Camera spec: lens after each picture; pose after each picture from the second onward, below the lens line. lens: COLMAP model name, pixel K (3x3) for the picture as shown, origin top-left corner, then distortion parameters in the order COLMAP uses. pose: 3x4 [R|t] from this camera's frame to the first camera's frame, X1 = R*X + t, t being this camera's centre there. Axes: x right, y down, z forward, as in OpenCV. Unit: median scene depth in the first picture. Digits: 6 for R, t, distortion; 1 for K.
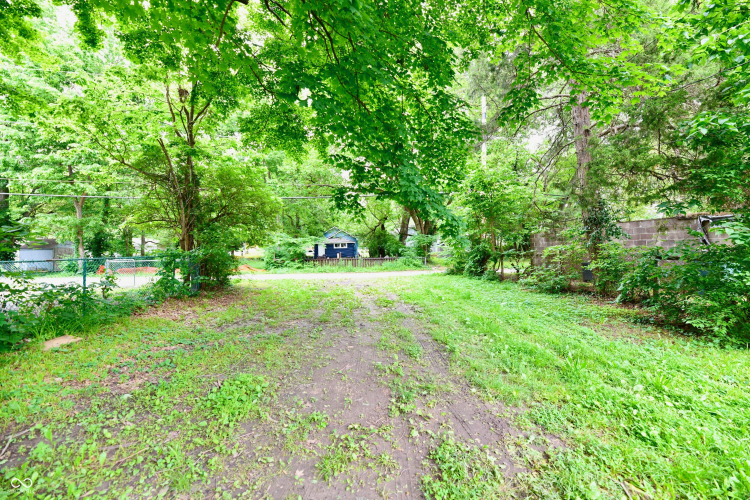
lens RADIAL K [[306.7, 0, 376.1], [0, 306.7, 253.0], [0, 0, 1]] dist [-0.000923, -0.003067]
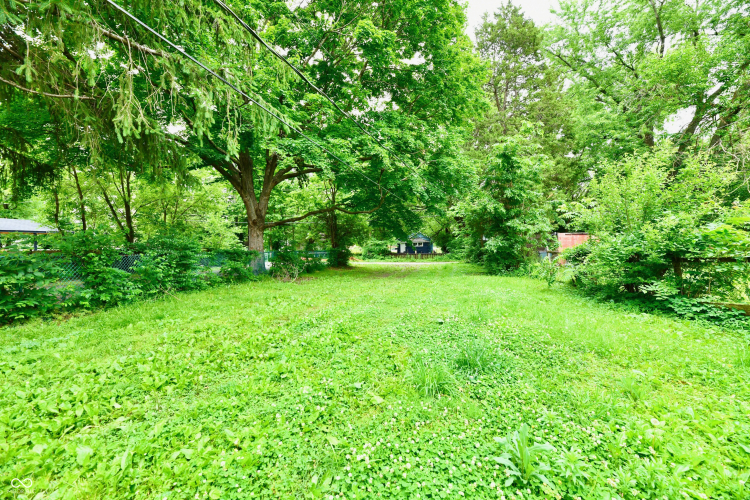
lens RADIAL K [[306.7, 0, 377.6], [0, 306.7, 250.1], [0, 0, 1]] dist [-0.000923, -0.003067]
pose [[0.957833, 0.005464, -0.287274, 0.113482], [-0.005841, 0.999983, -0.000454, 0.001187], [0.287266, 0.002113, 0.957848, -0.336480]]
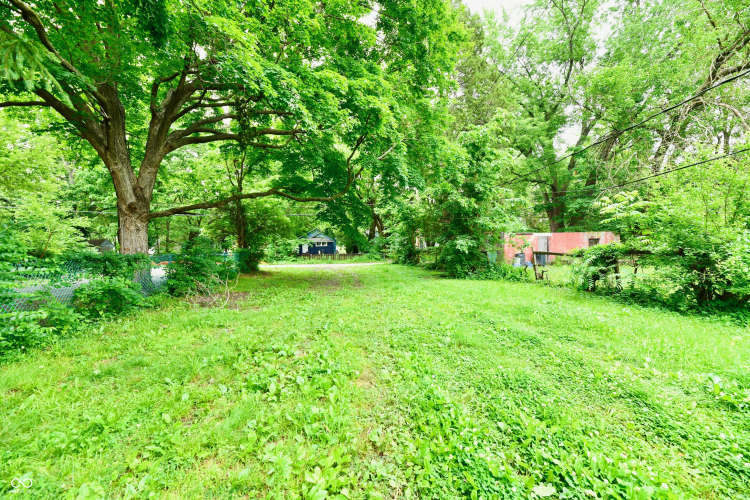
lens RADIAL K [[306.7, 0, 378.8], [0, 306.7, 248.0], [0, 0, 1]] dist [-0.000923, -0.003067]
pose [[0.997080, 0.000243, 0.076363, 0.018443], [0.000319, 0.999973, -0.007352, -0.000026], [-0.076363, 0.007355, 0.997053, -0.254221]]
